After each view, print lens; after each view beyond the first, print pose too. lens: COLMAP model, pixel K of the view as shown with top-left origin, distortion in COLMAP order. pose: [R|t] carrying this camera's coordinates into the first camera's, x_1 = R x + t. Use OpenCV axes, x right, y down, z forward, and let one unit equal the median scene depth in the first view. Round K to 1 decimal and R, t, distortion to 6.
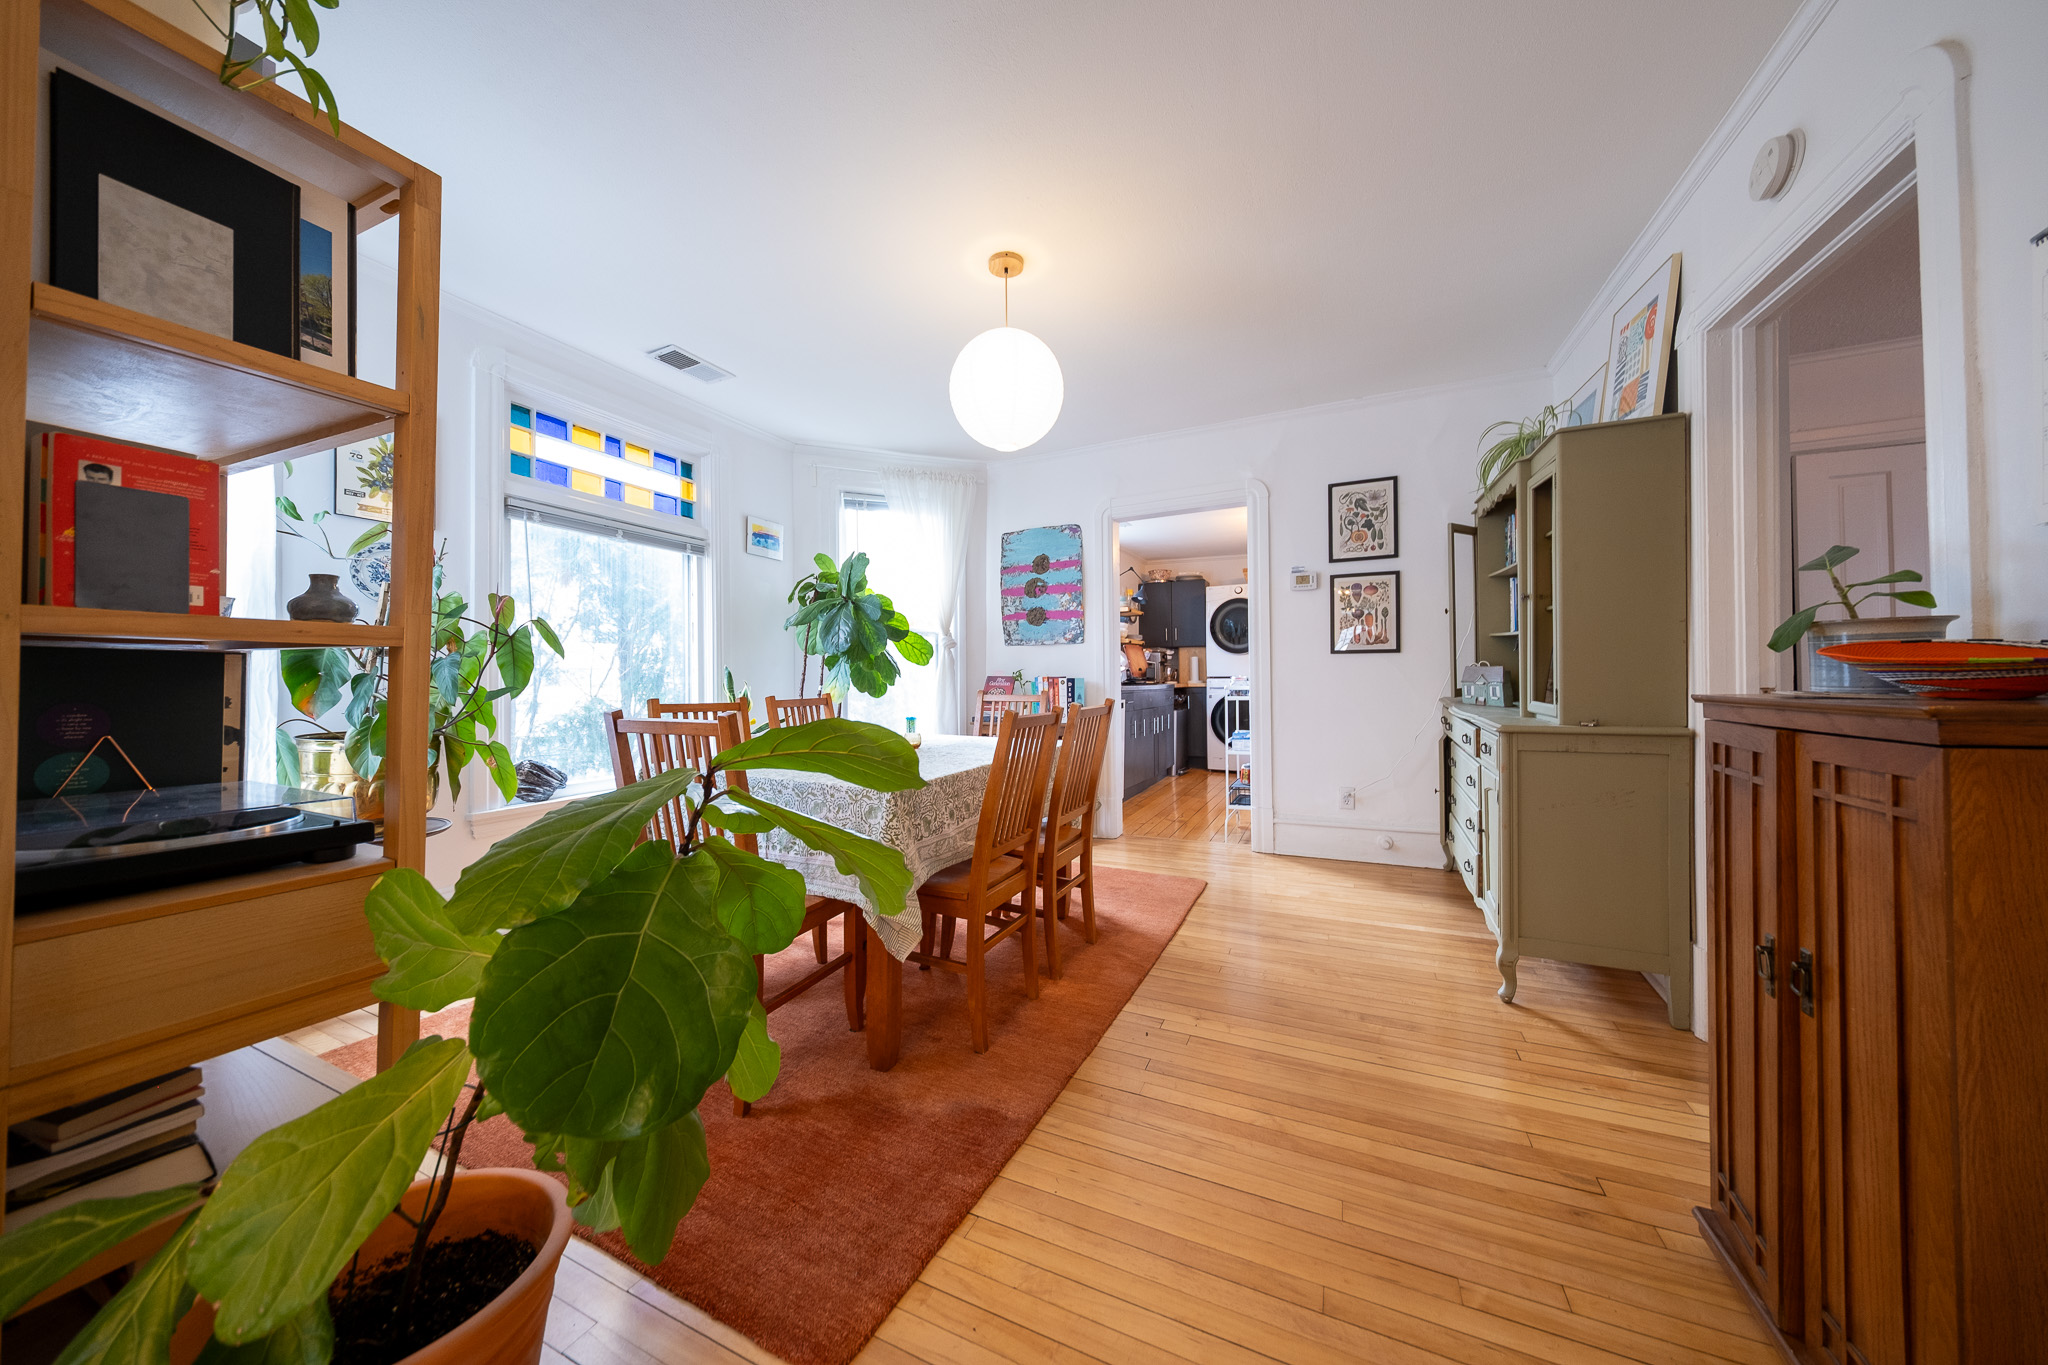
lens RADIAL K [[685.3, 0, 1020.6], [0, 685.3, 674.7], [0, 0, 1]] dist [0.003110, -0.000307]
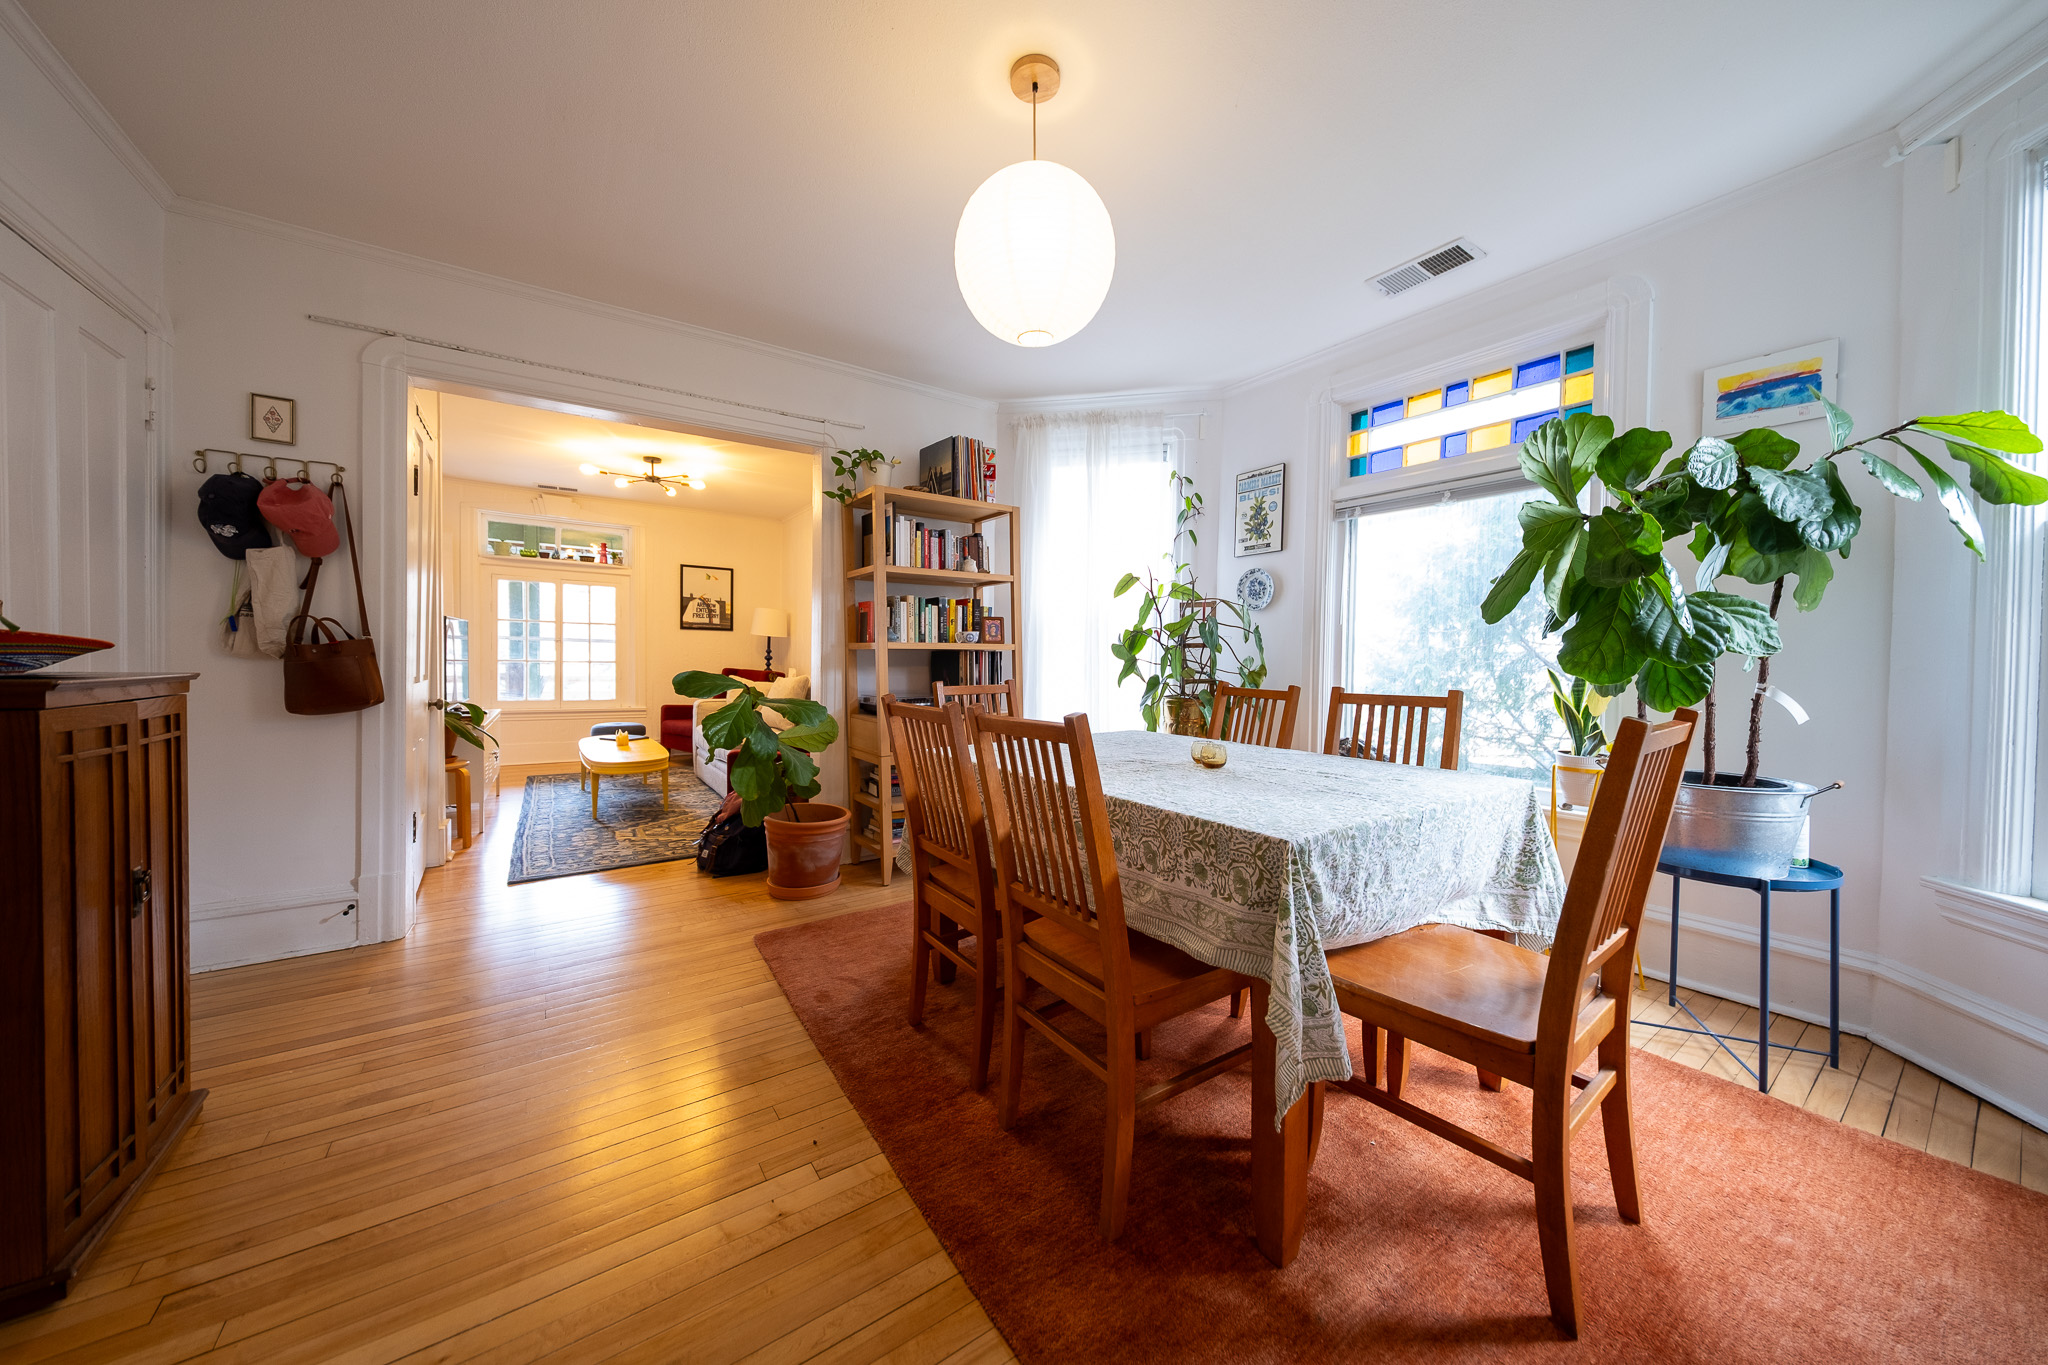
lens RADIAL K [[685.3, 0, 1016.1], [0, 685.3, 679.4], [0, 0, 1]] dist [0.003110, -0.000307]
pose [[-0.509757, 0.022755, -0.860018, 0.392566], [-0.001043, 0.999633, 0.027067, 0.002137], [0.860318, 0.014694, -0.509546, 0.872387]]
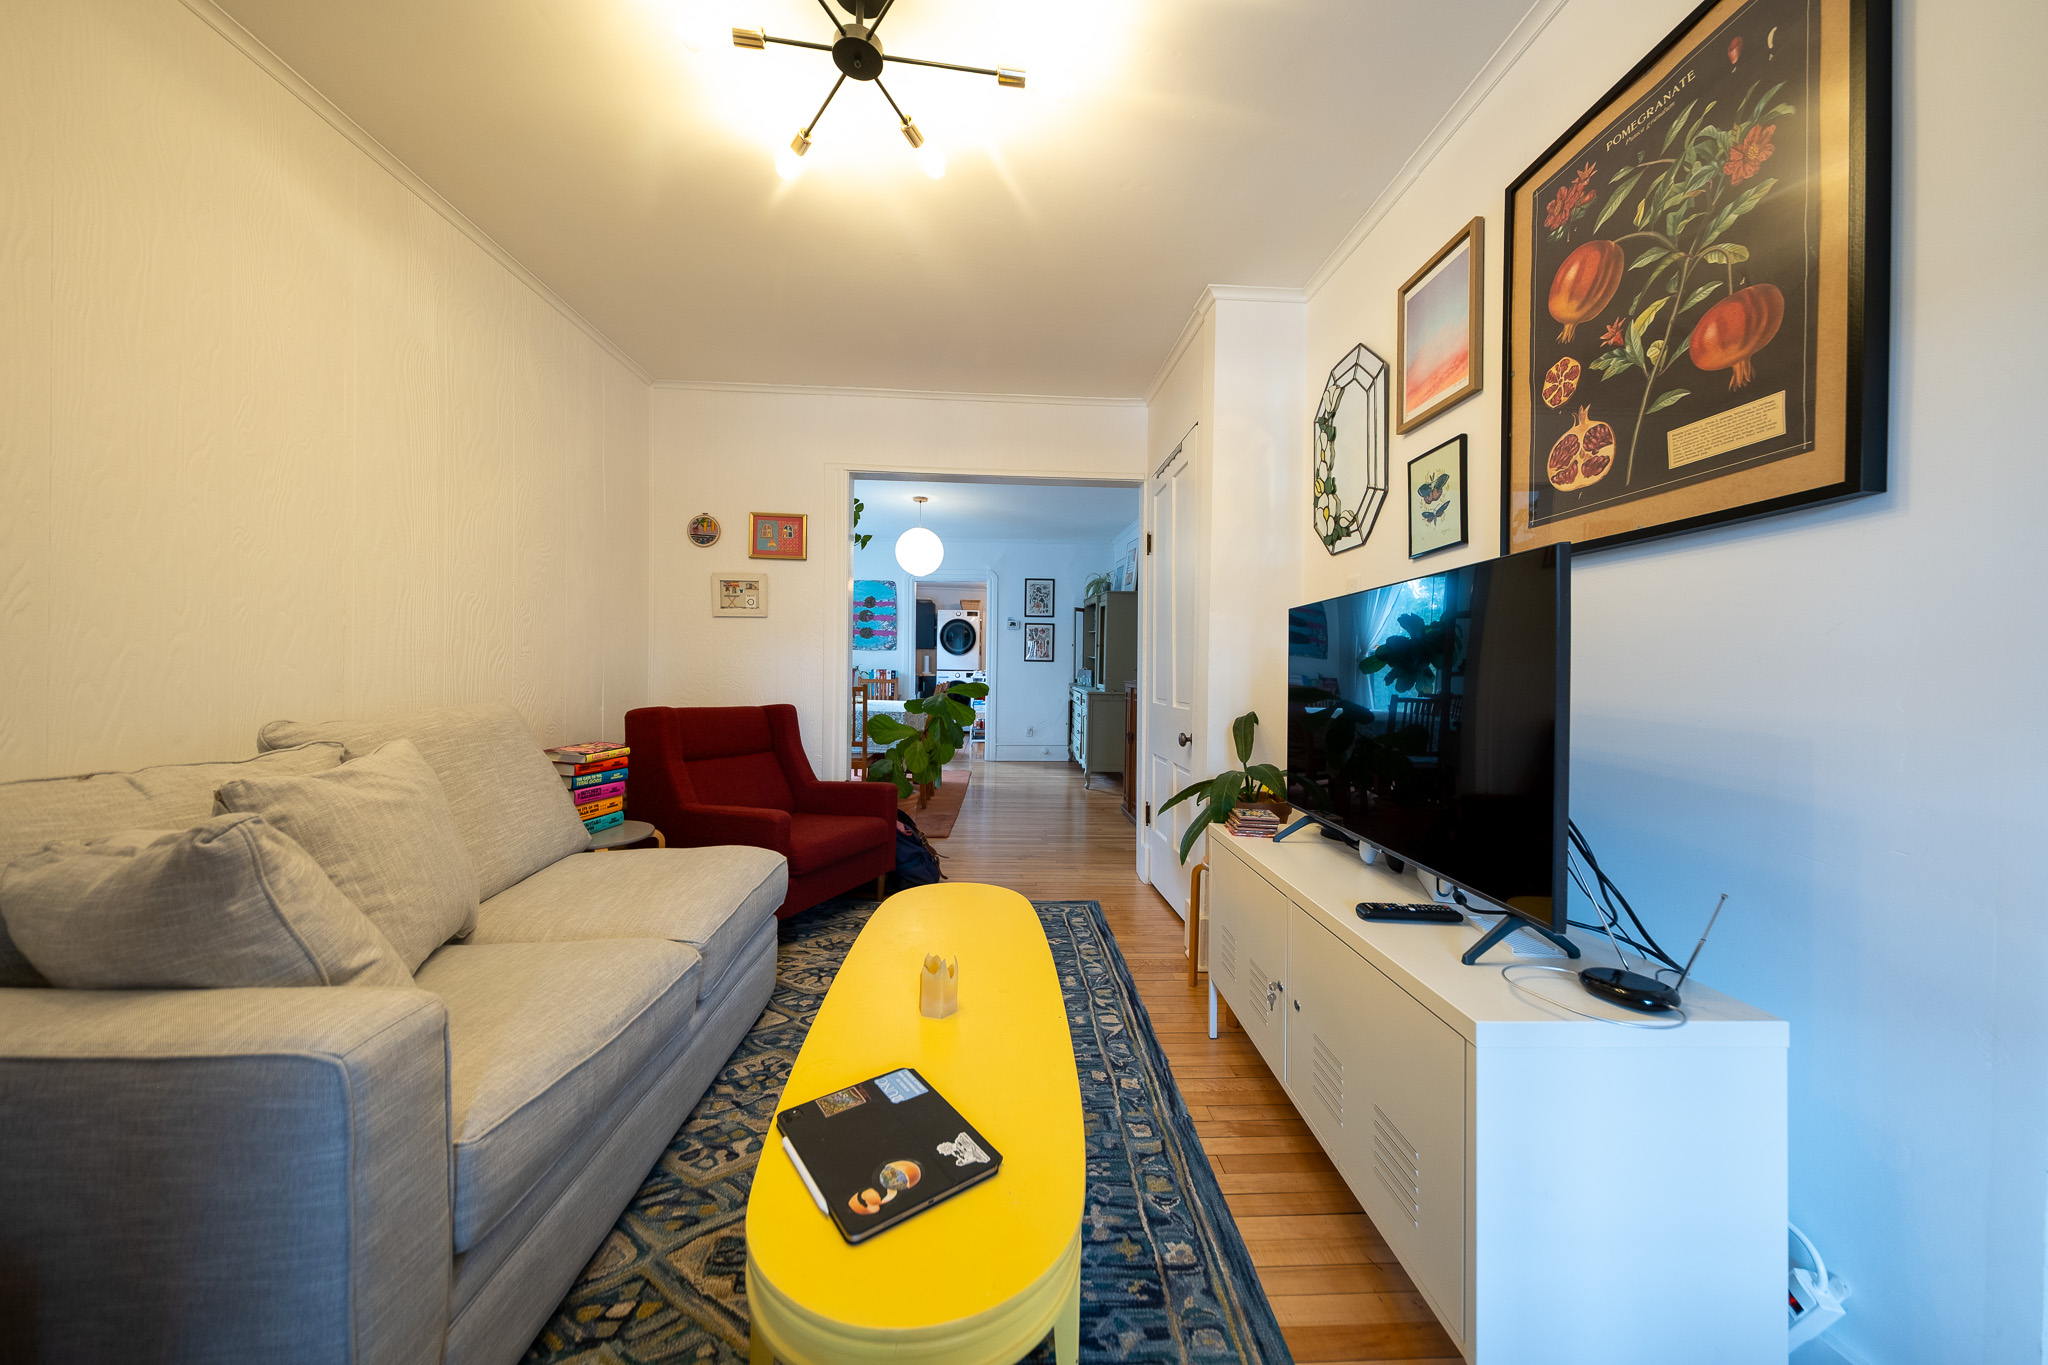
lens RADIAL K [[685.3, 0, 1026.0], [0, 685.3, 673.8], [0, 0, 1]] dist [0.003110, -0.000307]
pose [[0.881629, 0.019181, 0.471553, -0.531775], [-0.026215, 0.999621, 0.008353, -0.010615], [-0.471214, -0.019726, 0.881798, -0.848759]]
